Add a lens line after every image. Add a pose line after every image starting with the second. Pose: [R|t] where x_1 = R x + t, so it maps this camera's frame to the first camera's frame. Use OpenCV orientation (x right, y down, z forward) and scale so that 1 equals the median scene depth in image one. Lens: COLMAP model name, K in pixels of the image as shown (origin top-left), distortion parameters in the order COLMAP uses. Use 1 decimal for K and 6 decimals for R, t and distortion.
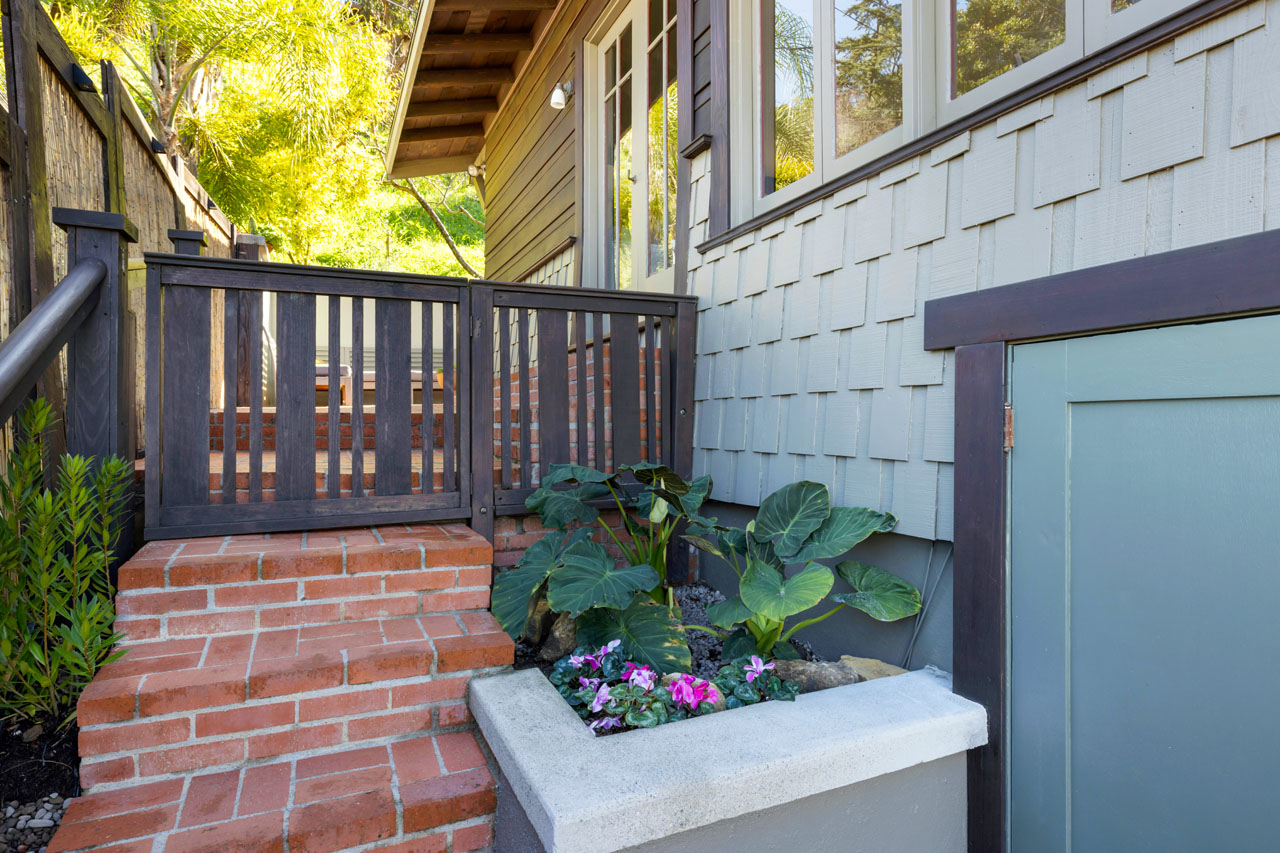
lens RADIAL K [[697.5, 0, 640.0], [0, 697.5, 426.5], [0, 0, 1]] dist [0.000559, 0.000043]
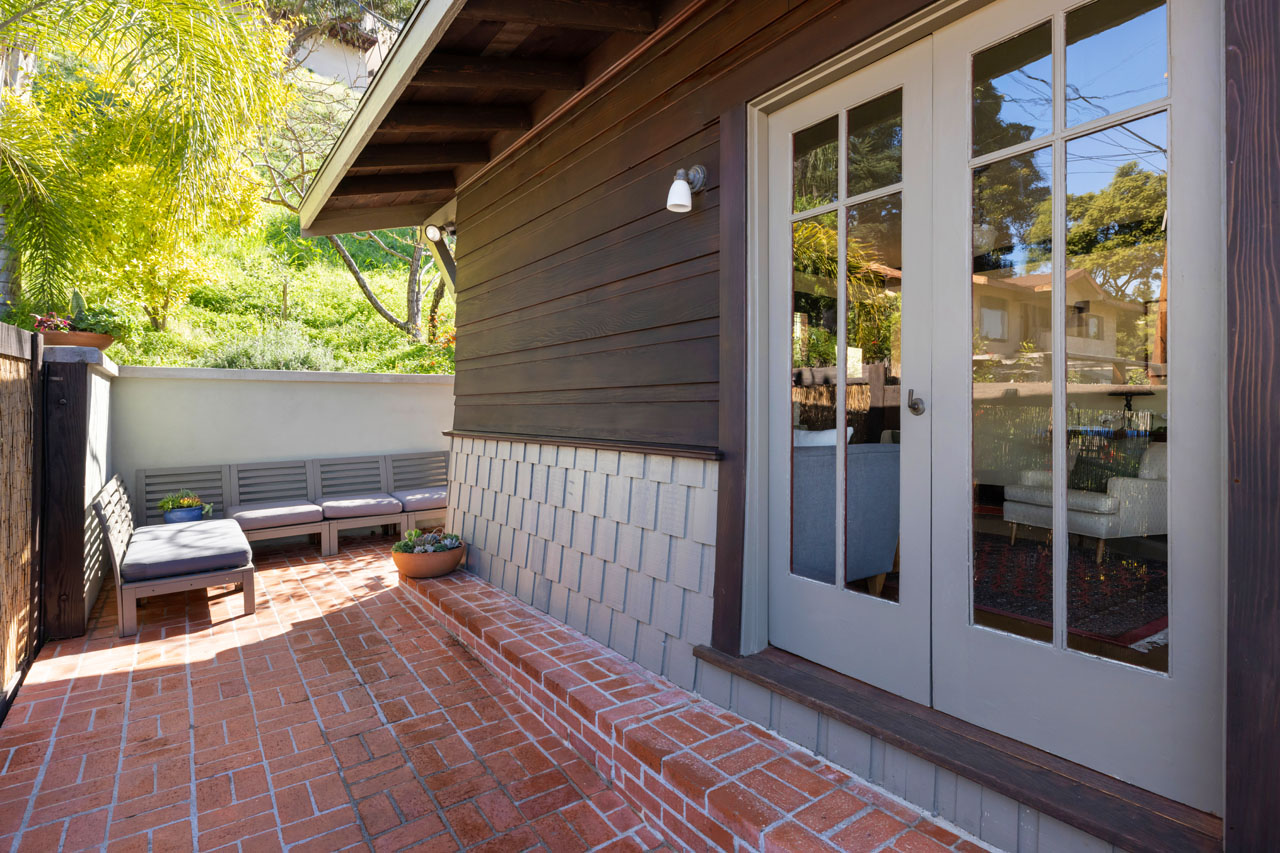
lens RADIAL K [[664.2, 0, 638.0], [0, 664.2, 406.4], [0, 0, 1]] dist [-0.002760, -0.001017]
pose [[0.983192, 0.011530, 0.182209, -0.165398], [-0.009337, 0.999873, -0.012889, -0.194310], [-0.182334, 0.010971, 0.983175, 0.318125]]
